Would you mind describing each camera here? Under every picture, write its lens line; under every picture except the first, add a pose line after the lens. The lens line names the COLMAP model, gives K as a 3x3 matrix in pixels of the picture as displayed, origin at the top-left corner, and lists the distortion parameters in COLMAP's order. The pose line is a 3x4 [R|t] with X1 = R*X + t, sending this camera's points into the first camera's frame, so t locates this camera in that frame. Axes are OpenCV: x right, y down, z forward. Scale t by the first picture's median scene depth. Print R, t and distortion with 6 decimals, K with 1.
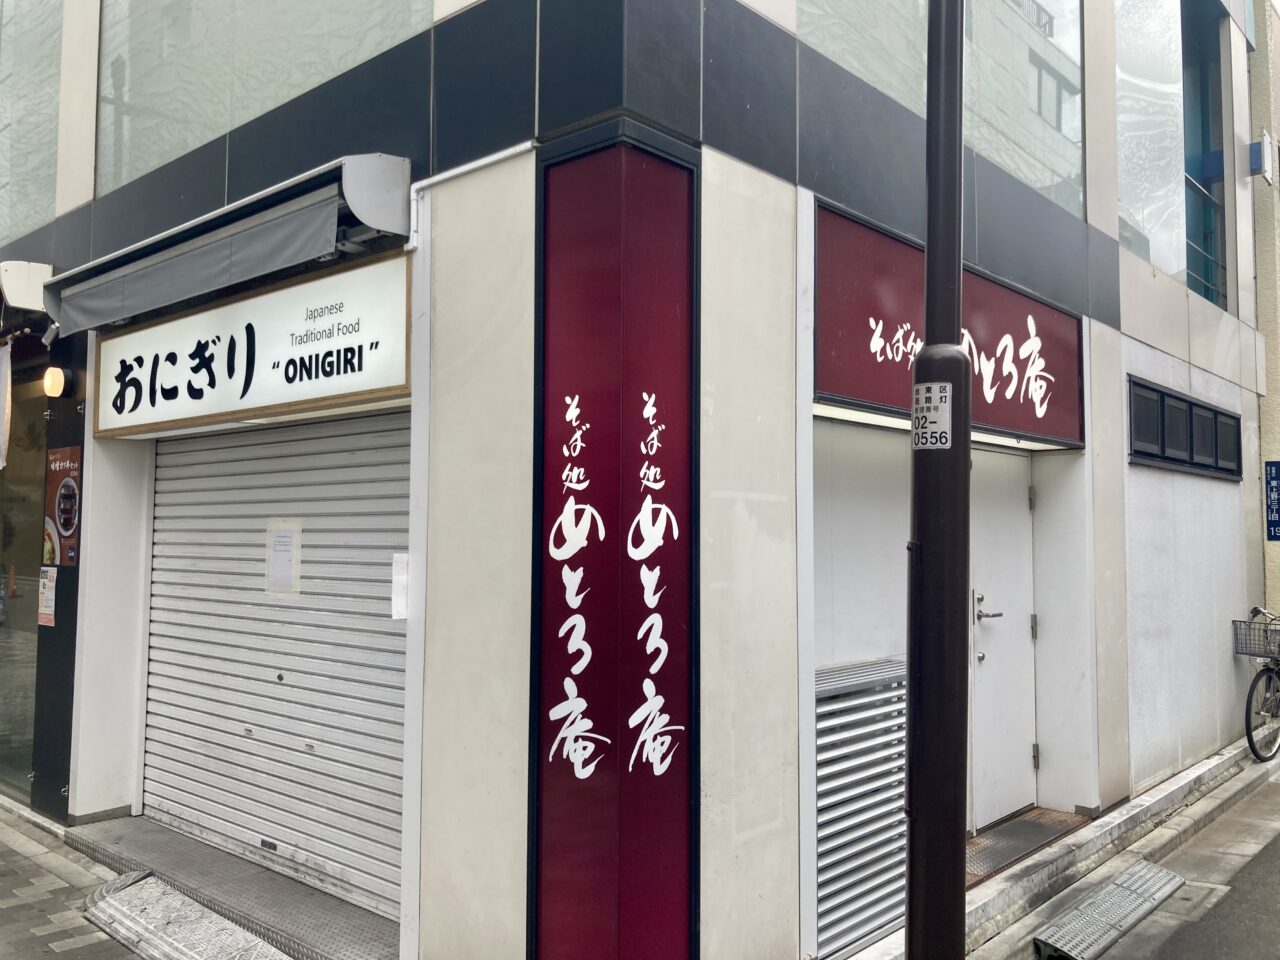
lens RADIAL K [[1047.9, 0, 642.2], [0, 1047.9, 476.0], [0, 0, 1]] dist [0.010740, -0.011187]
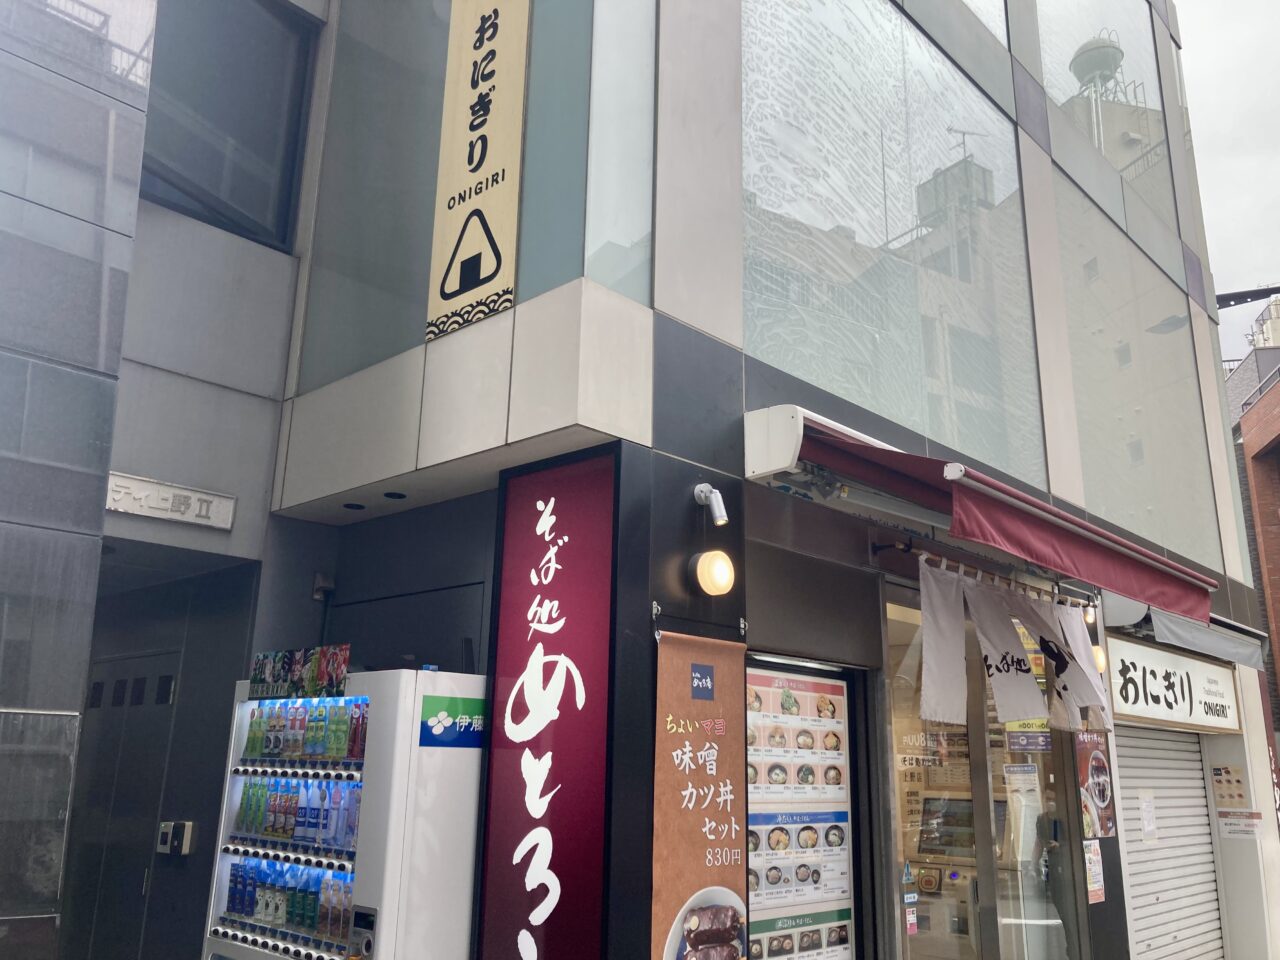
lens RADIAL K [[1047.9, 0, 647.5], [0, 1047.9, 475.9], [0, 0, 1]] dist [0.010740, -0.011187]
pose [[0.028461, 0.265154, 0.963786, -1.827437], [-0.073779, 0.962104, -0.262512, 0.051920], [-0.996868, -0.063636, 0.046945, 1.559181]]
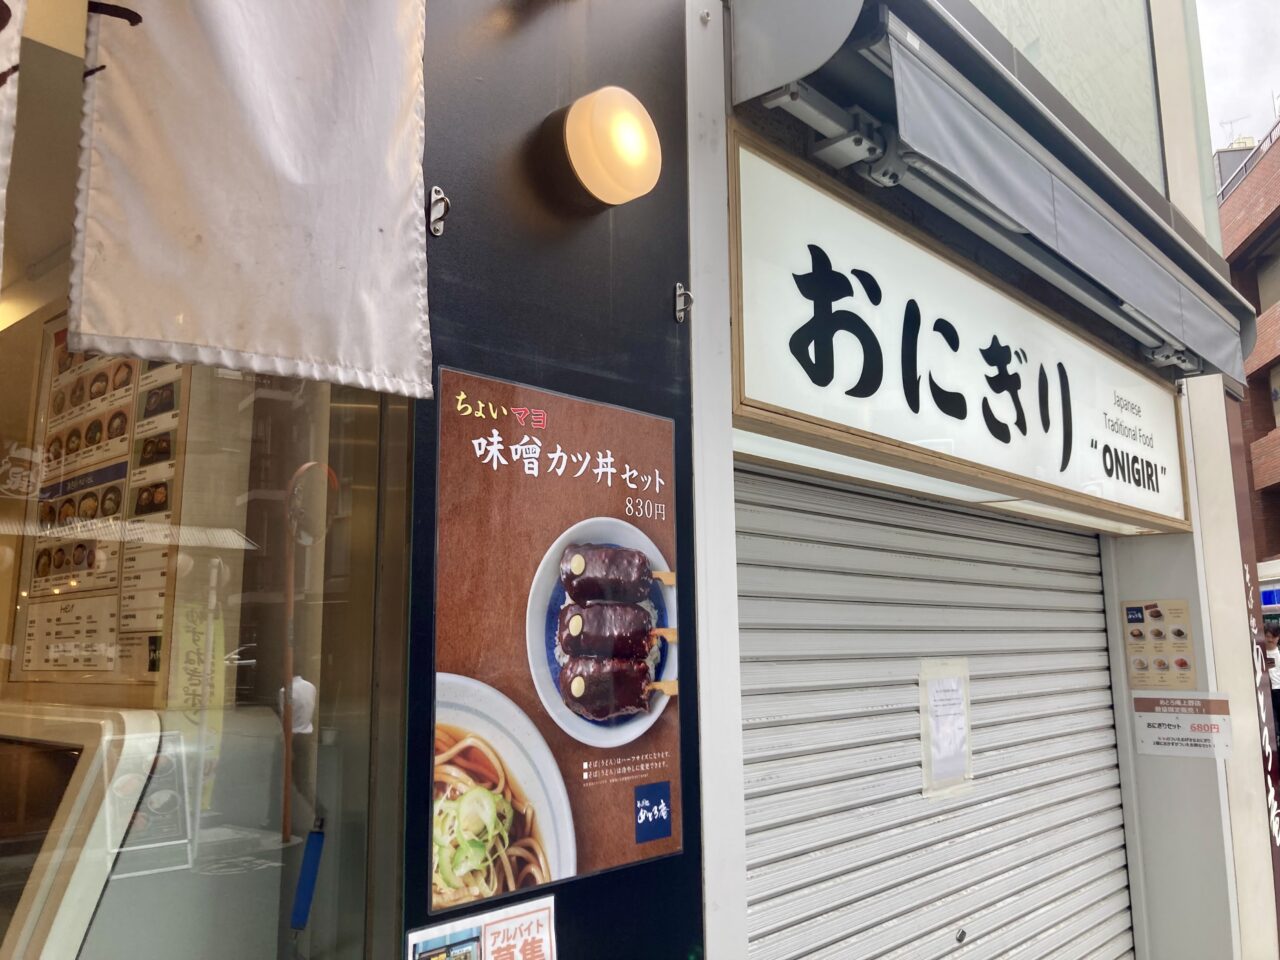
lens RADIAL K [[1047.9, 0, 637.7], [0, 1047.9, 477.5], [0, 0, 1]] dist [0.010740, -0.011187]
pose [[0.003630, 0.155931, 0.987761, -0.879525], [-0.040158, 0.986994, -0.155662, 0.035081], [-0.999187, -0.039102, 0.009844, 1.082930]]
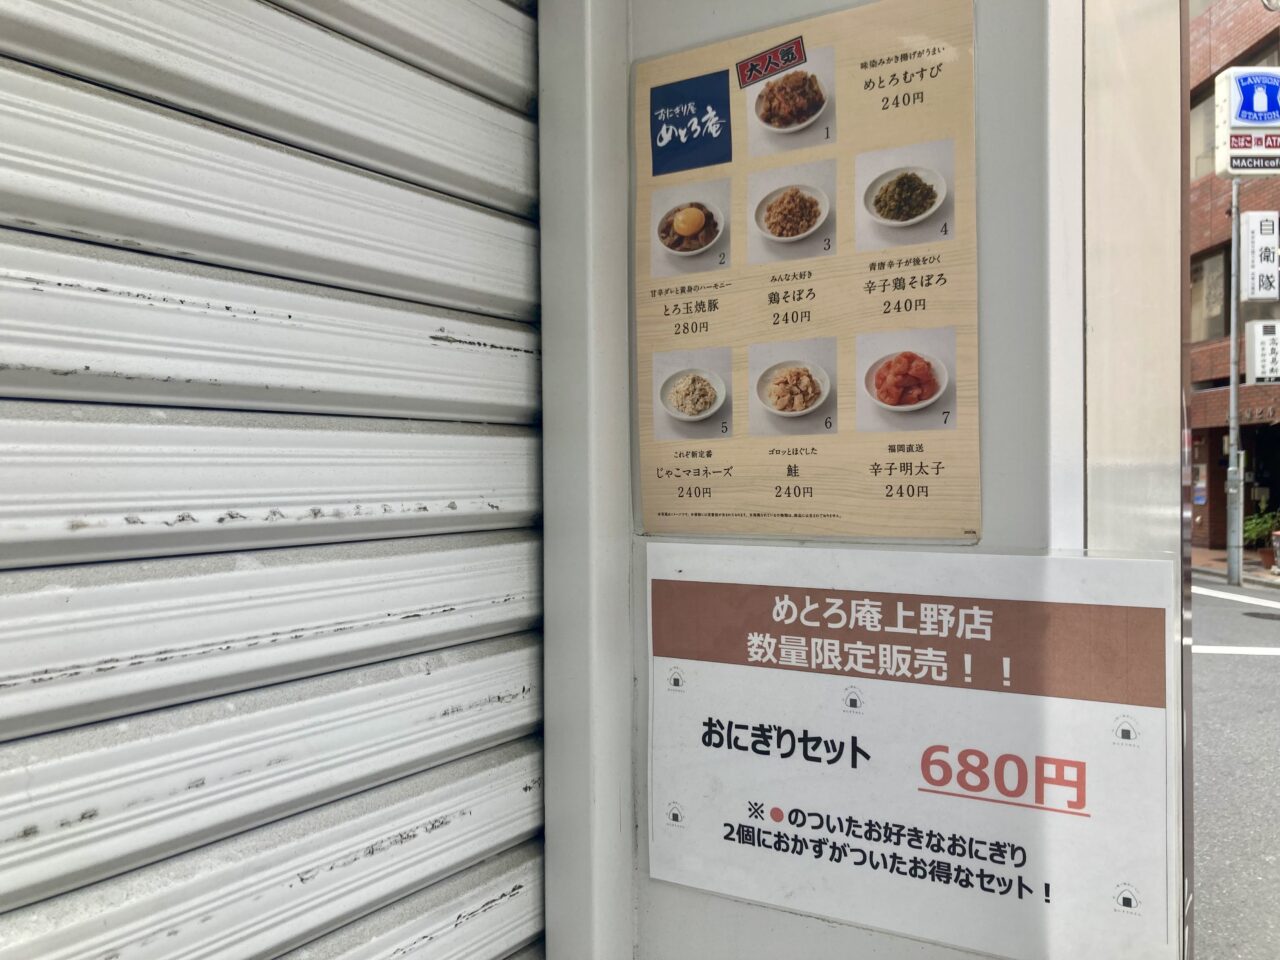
lens RADIAL K [[1047.9, 0, 637.6], [0, 1047.9, 484.3], [0, 0, 1]] dist [0.010740, -0.011187]
pose [[-0.167878, -0.004536, 0.985797, -0.267962], [-0.050476, 0.998717, -0.004001, 0.047075], [-0.984515, -0.050431, -0.167892, 0.766188]]
